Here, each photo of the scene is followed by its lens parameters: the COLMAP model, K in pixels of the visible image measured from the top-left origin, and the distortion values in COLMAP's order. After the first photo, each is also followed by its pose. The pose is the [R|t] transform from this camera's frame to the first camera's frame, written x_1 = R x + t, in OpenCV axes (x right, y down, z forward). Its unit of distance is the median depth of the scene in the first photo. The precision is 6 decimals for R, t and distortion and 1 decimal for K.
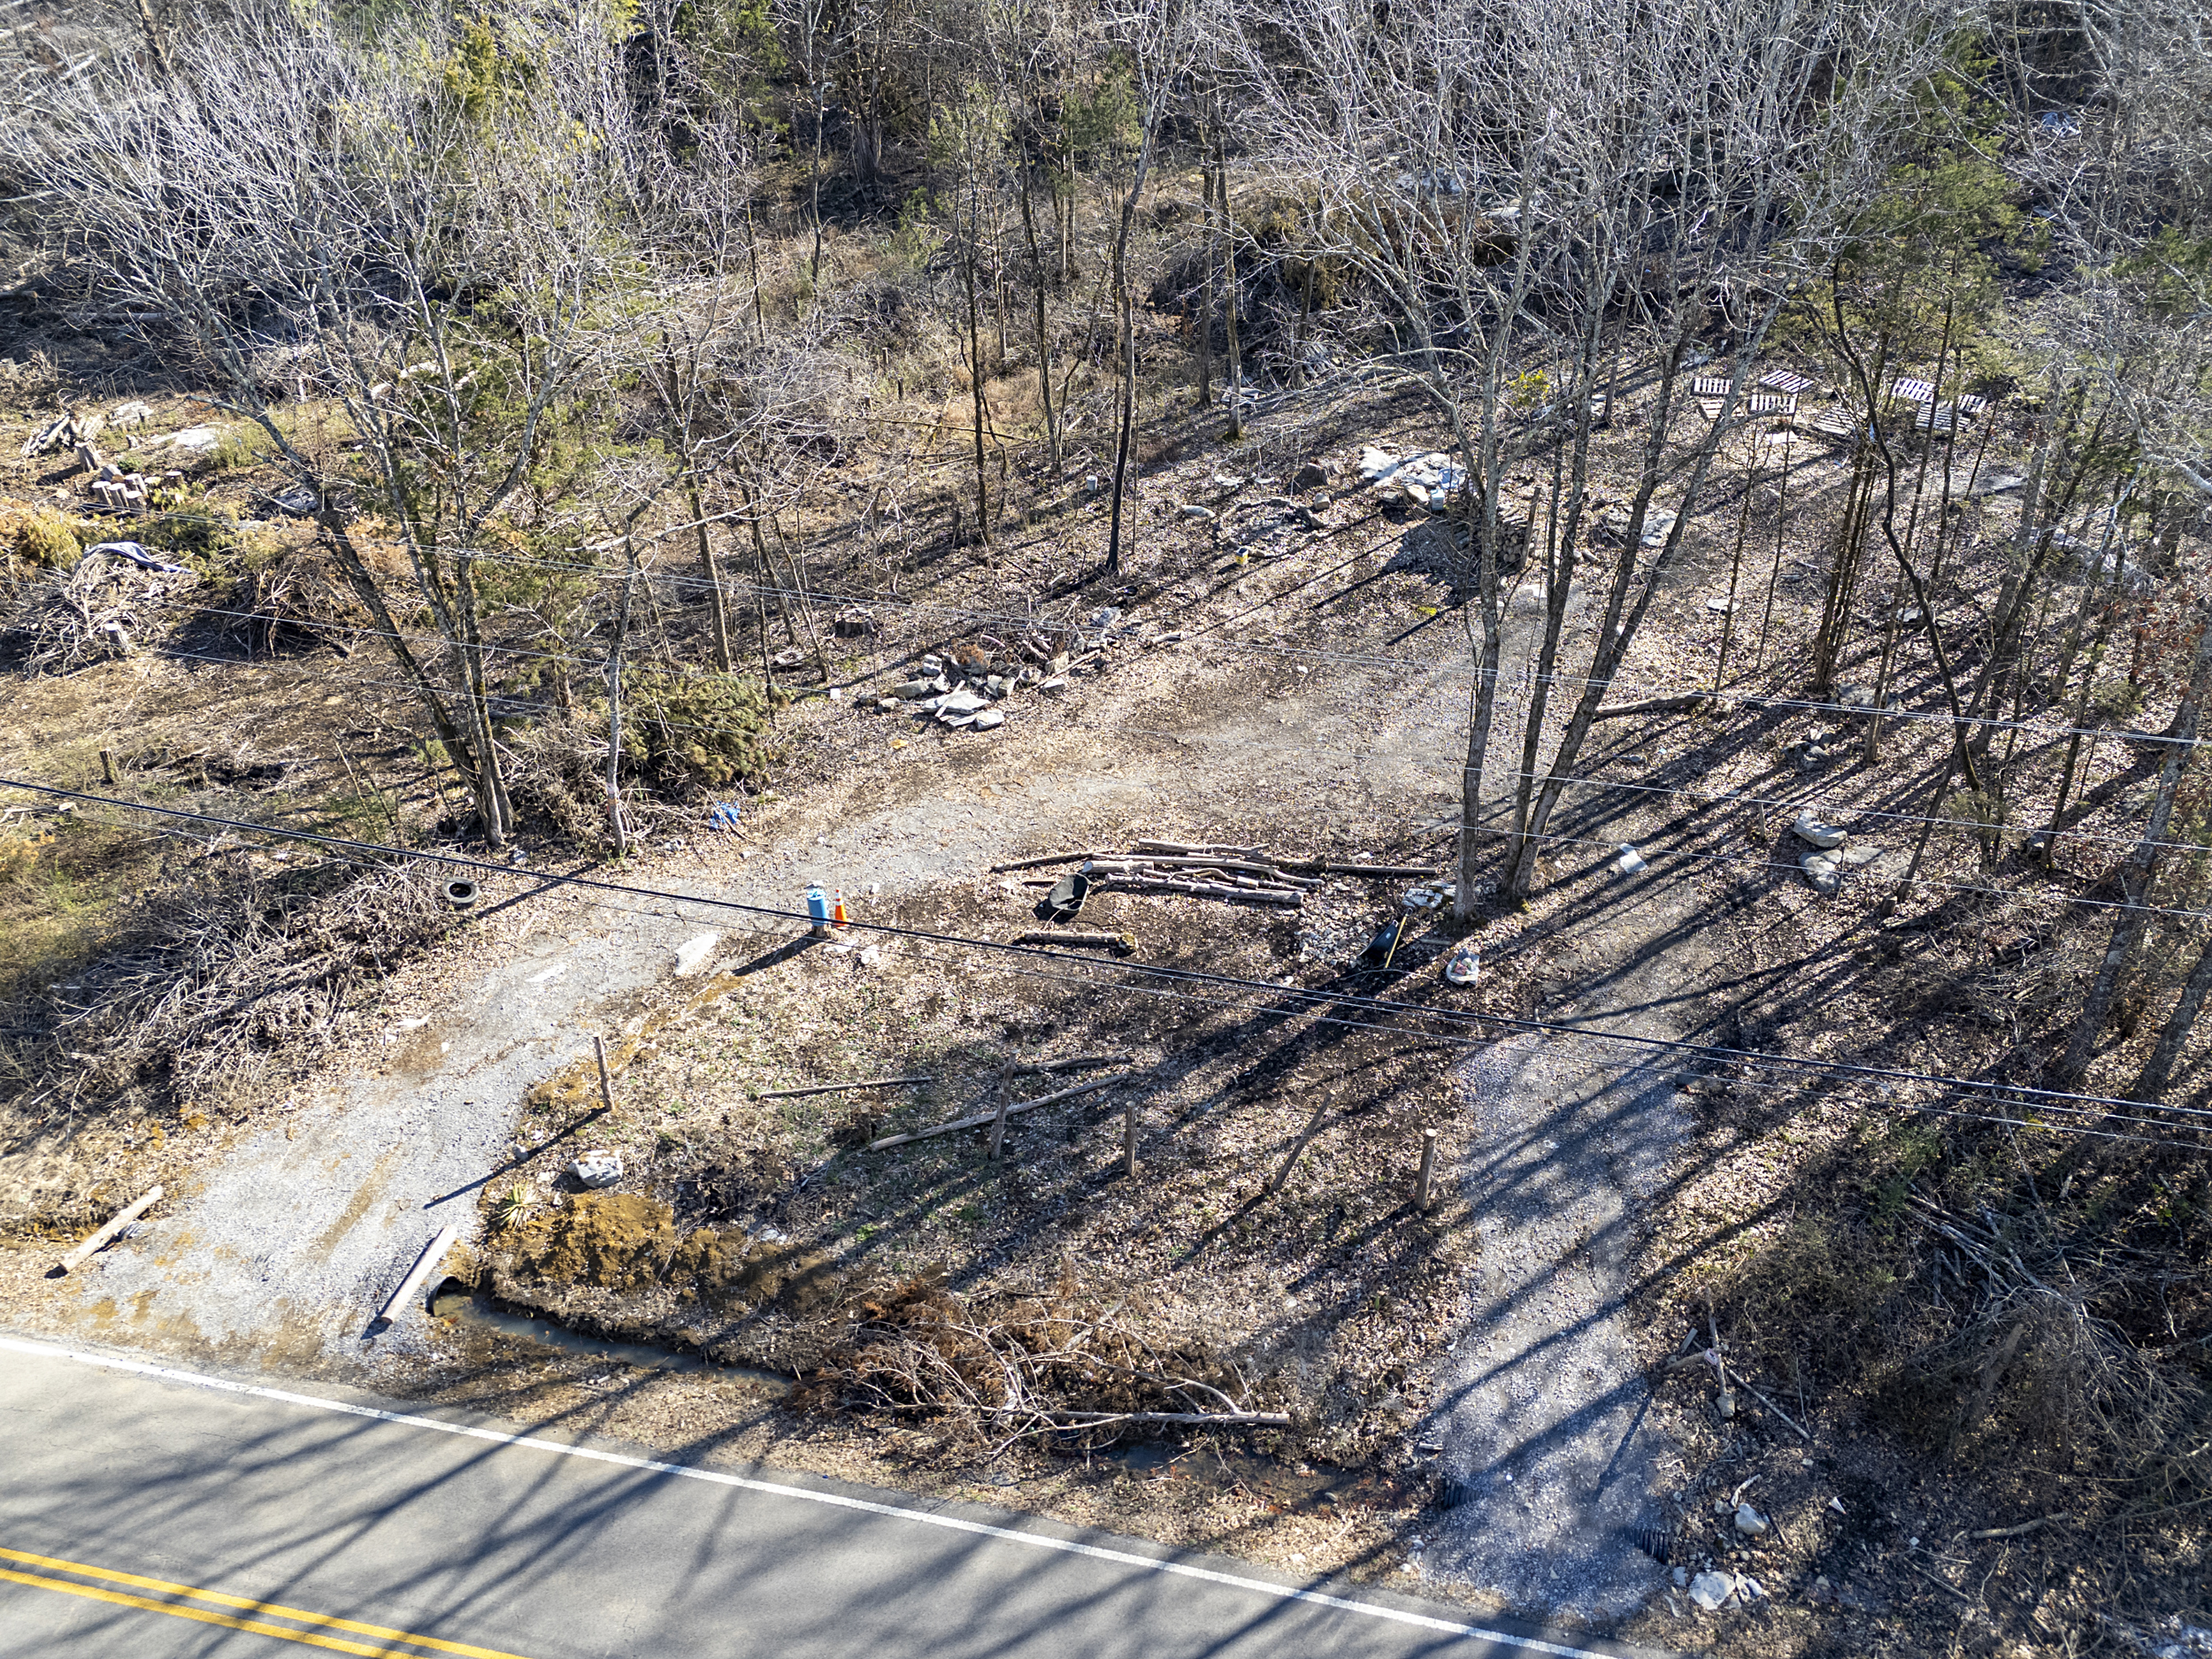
lens RADIAL K [[1602.7, 0, 1106.0], [0, 1602.7, 829.5], [0, 0, 1]] dist [0.076328, -0.055008]
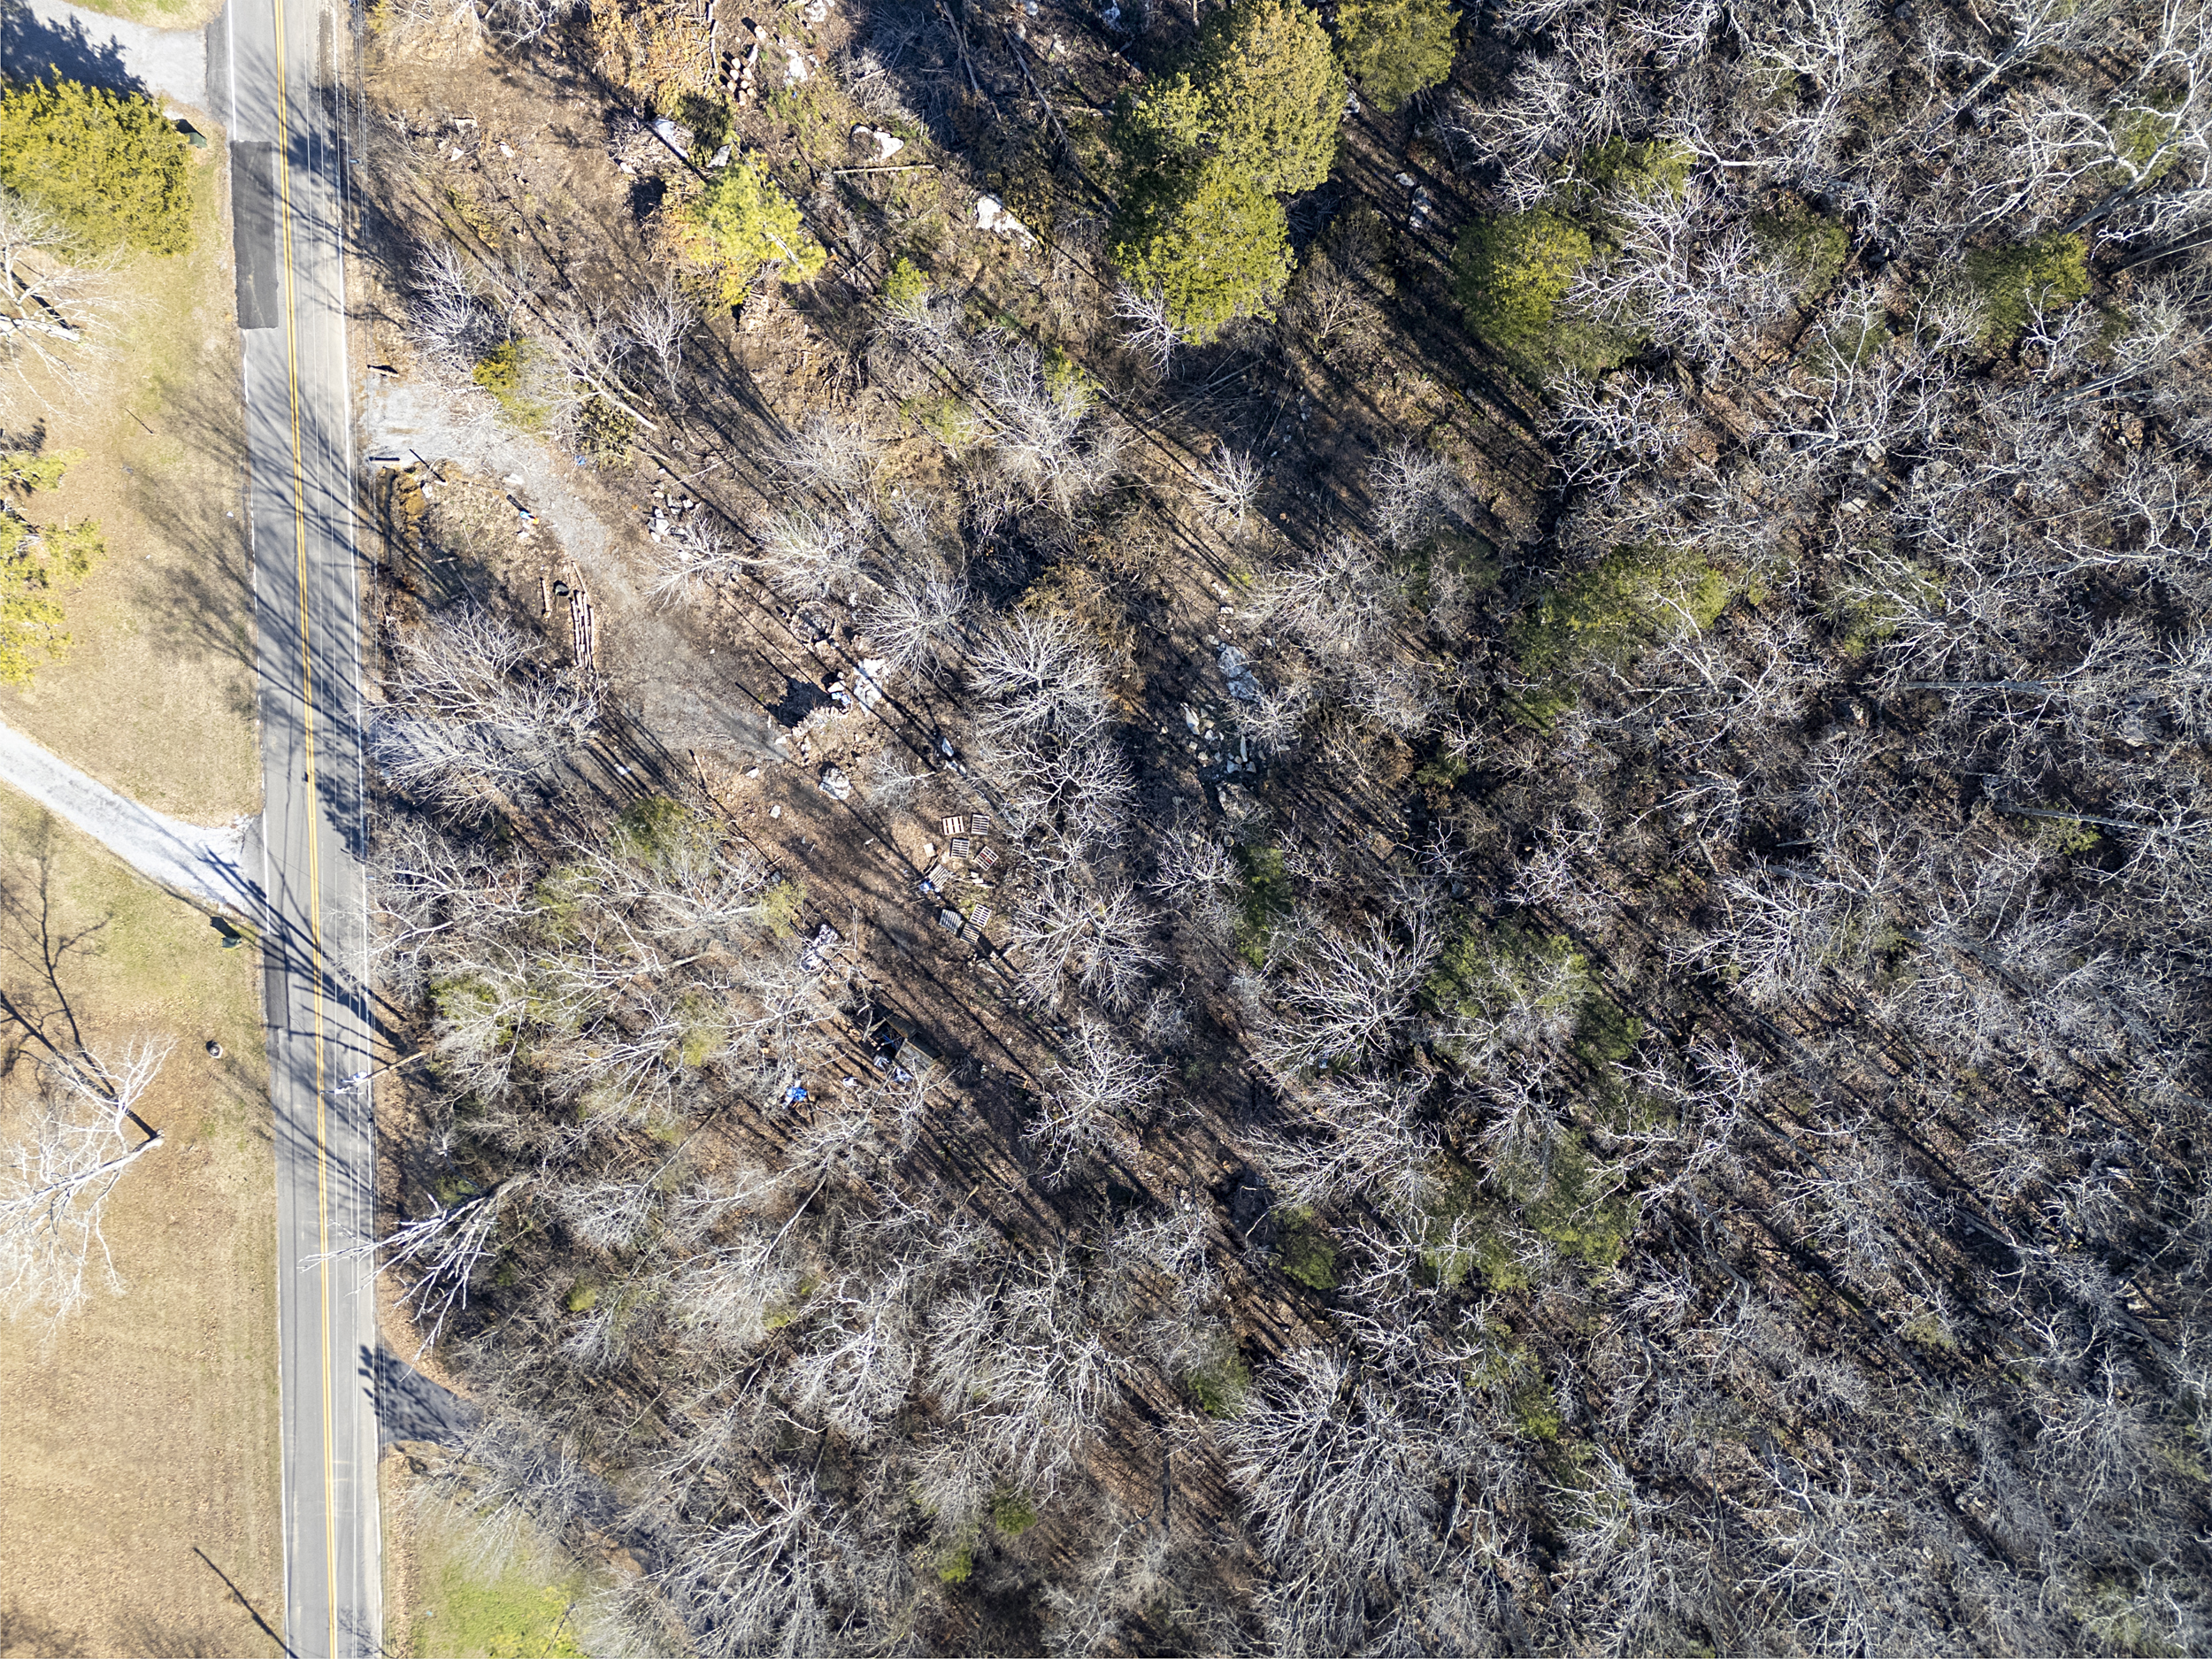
lens RADIAL K [[1602.7, 0, 1106.0], [0, 1602.7, 829.5], [0, 0, 1]] dist [0.076328, -0.055008]
pose [[0.206198, 0.975925, 0.071079, 0.446795], [-0.531236, 0.050647, 0.845709, -3.343321], [0.821748, -0.212143, 0.528890, 0.129422]]
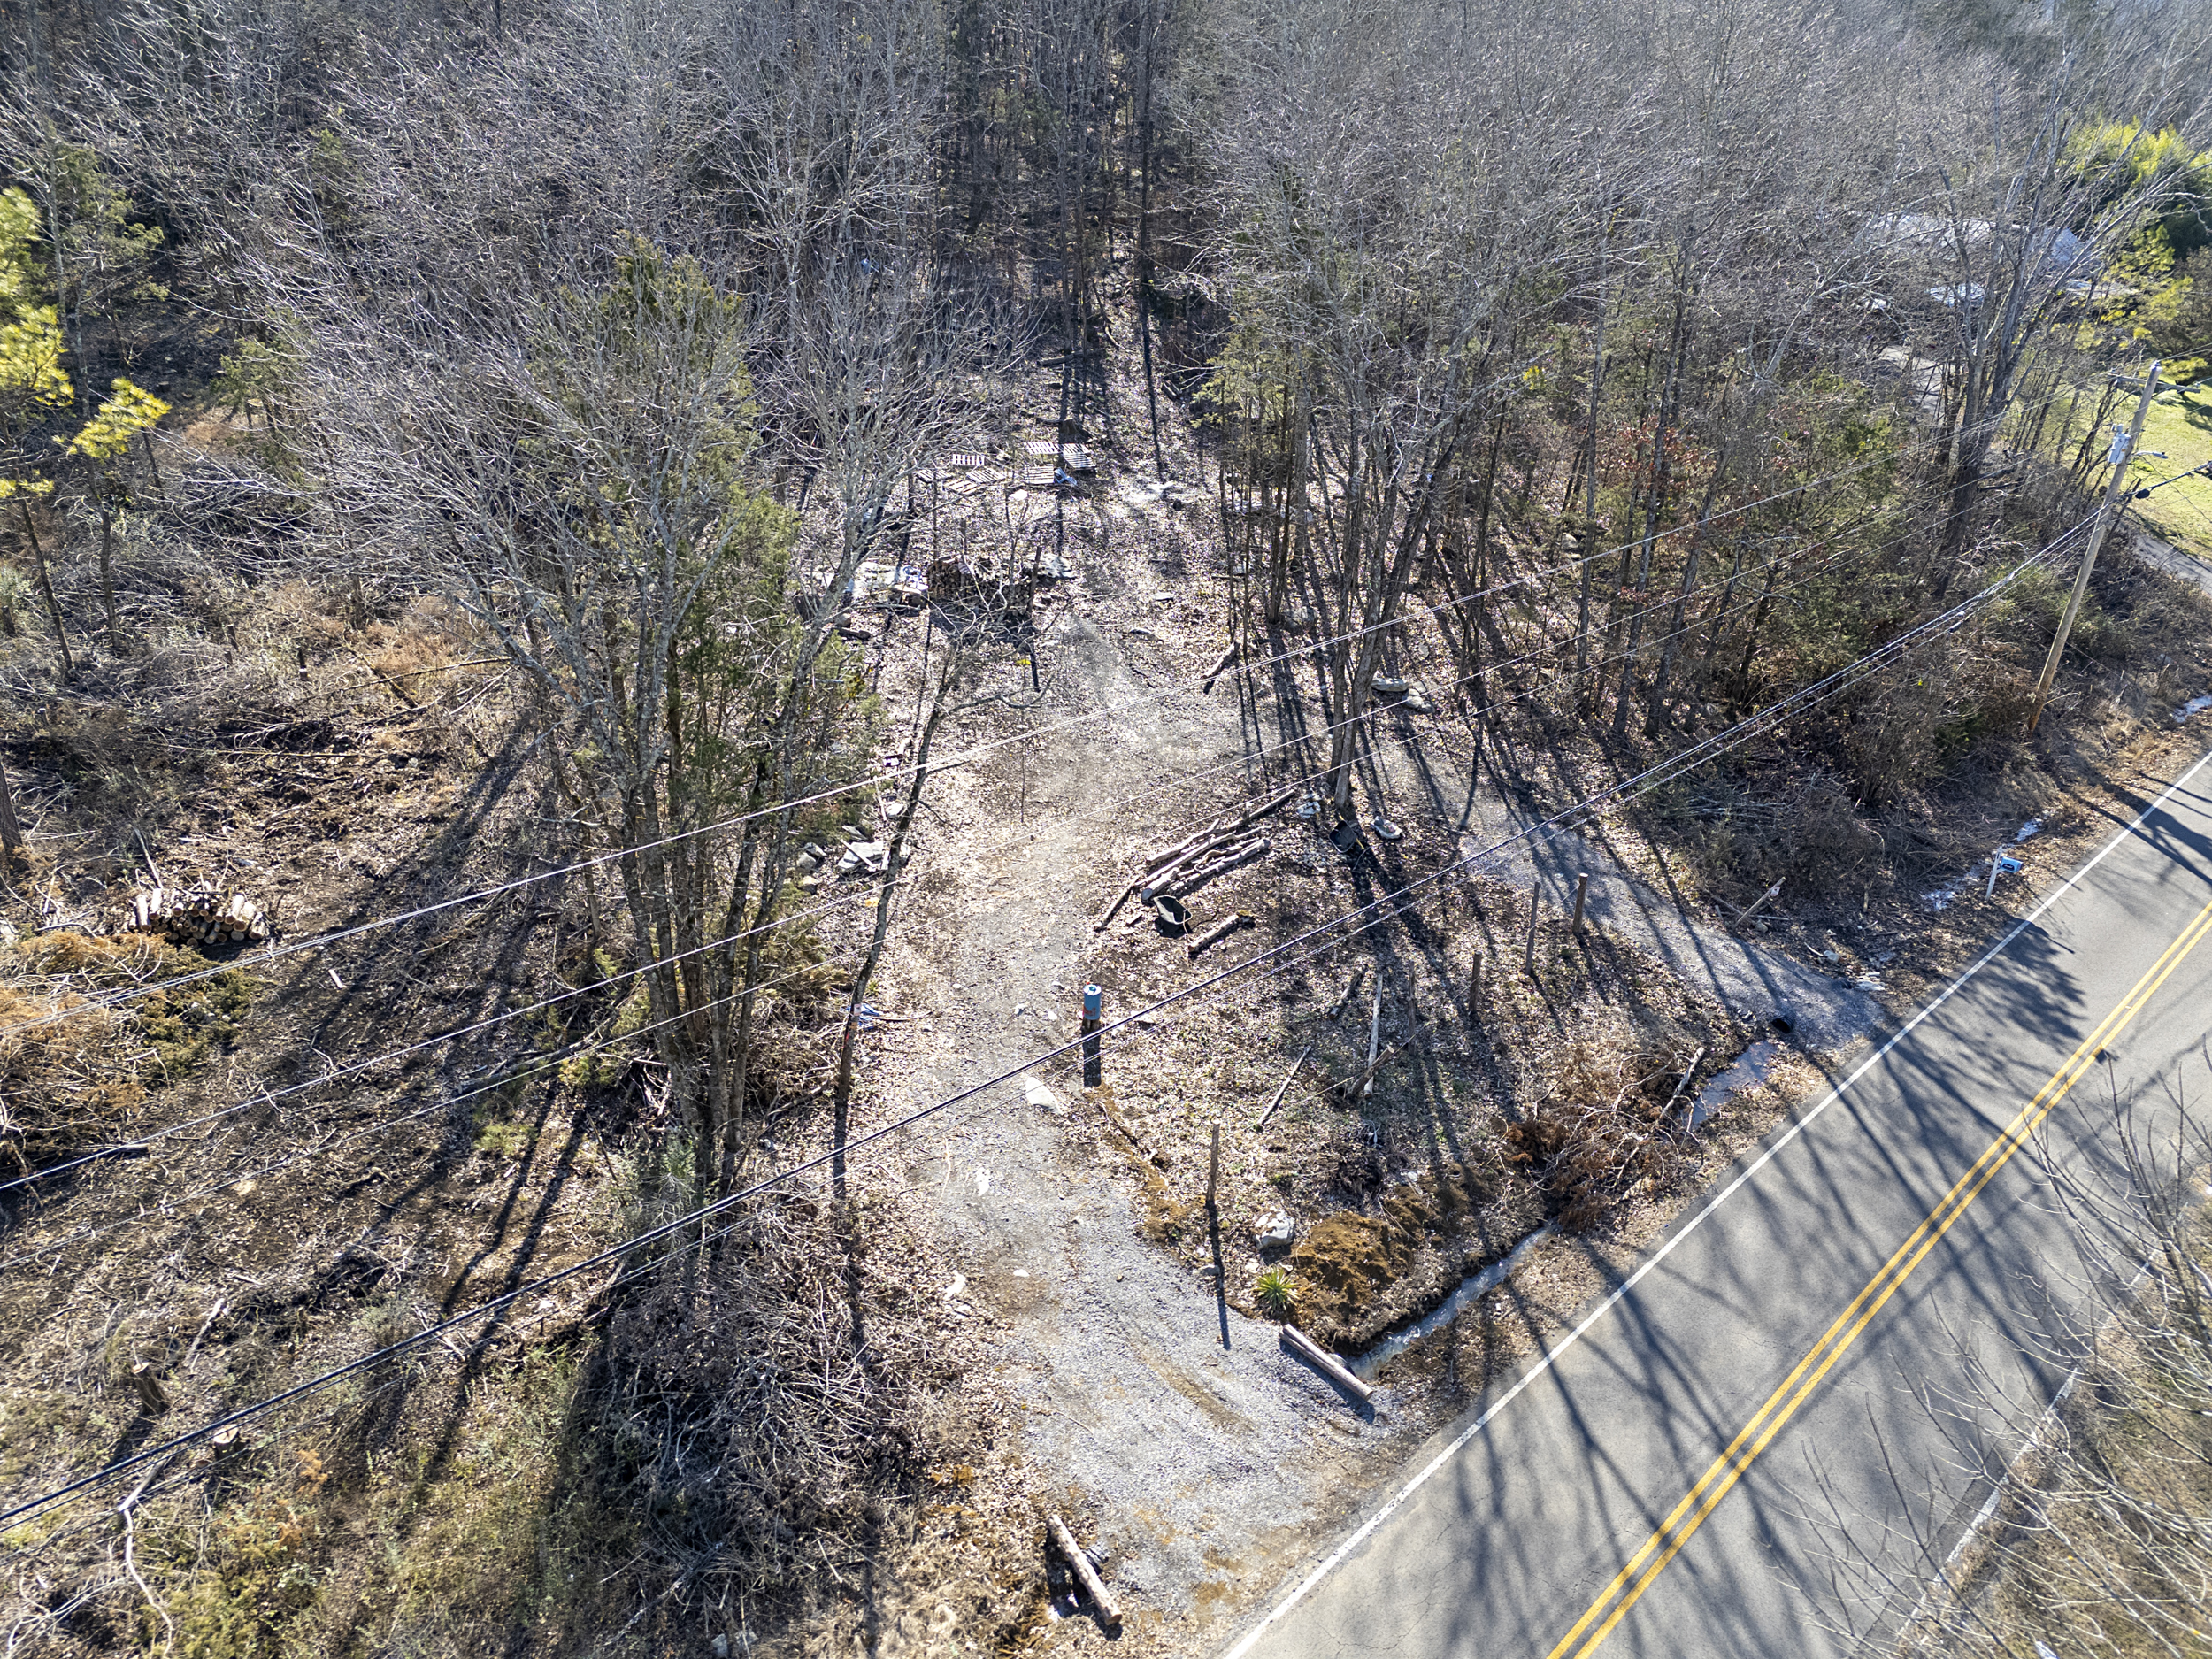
lens RADIAL K [[1596.4, 0, 1106.0], [0, 1596.4, 829.5], [0, 0, 1]] dist [0.096867, -0.070511]
pose [[0.547206, -0.358605, 0.756286, -0.976628], [0.430694, 0.895403, 0.112944, -0.177706], [-0.717683, 0.263924, 0.644419, 0.290355]]
